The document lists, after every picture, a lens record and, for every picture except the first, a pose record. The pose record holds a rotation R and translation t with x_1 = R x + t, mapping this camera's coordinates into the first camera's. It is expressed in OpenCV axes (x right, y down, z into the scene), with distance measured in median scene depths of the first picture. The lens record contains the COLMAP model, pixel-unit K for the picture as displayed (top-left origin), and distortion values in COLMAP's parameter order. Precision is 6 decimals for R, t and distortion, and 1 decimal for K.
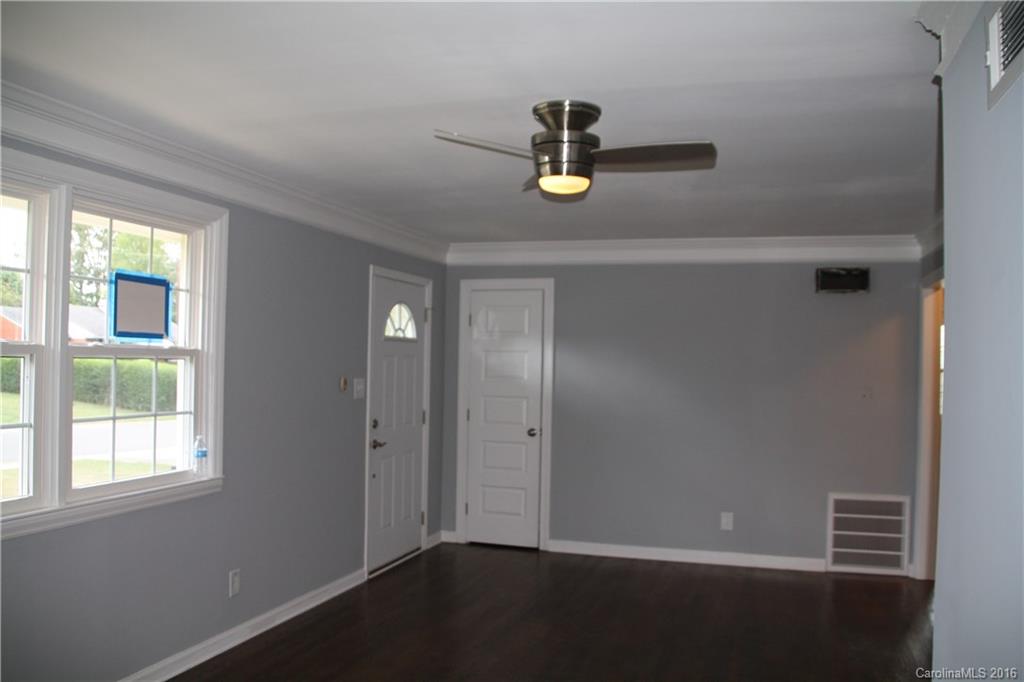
lens RADIAL K [[859.4, 0, 516.1], [0, 859.4, 350.6], [0, 0, 1]] dist [-0.169864, 0.129794]
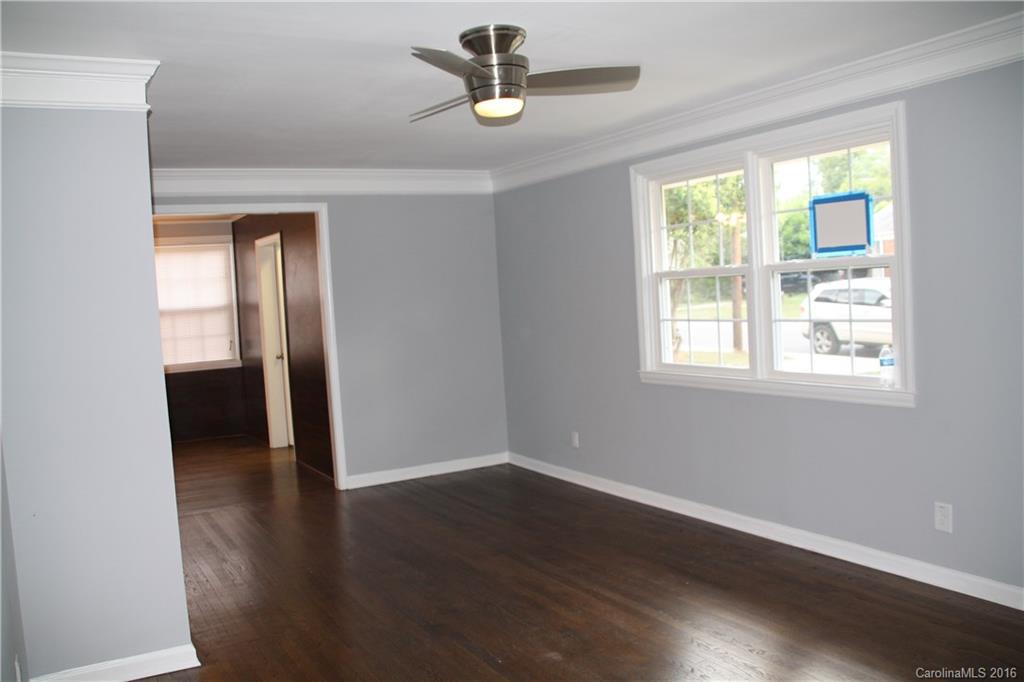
lens RADIAL K [[859.4, 0, 516.1], [0, 859.4, 350.6], [0, 0, 1]] dist [-0.169864, 0.129794]
pose [[-0.689870, 0.060512, -0.721400, 0.707015], [0.045919, 0.998151, 0.039813, 0.056162], [0.722476, -0.005660, -0.691373, 1.526638]]
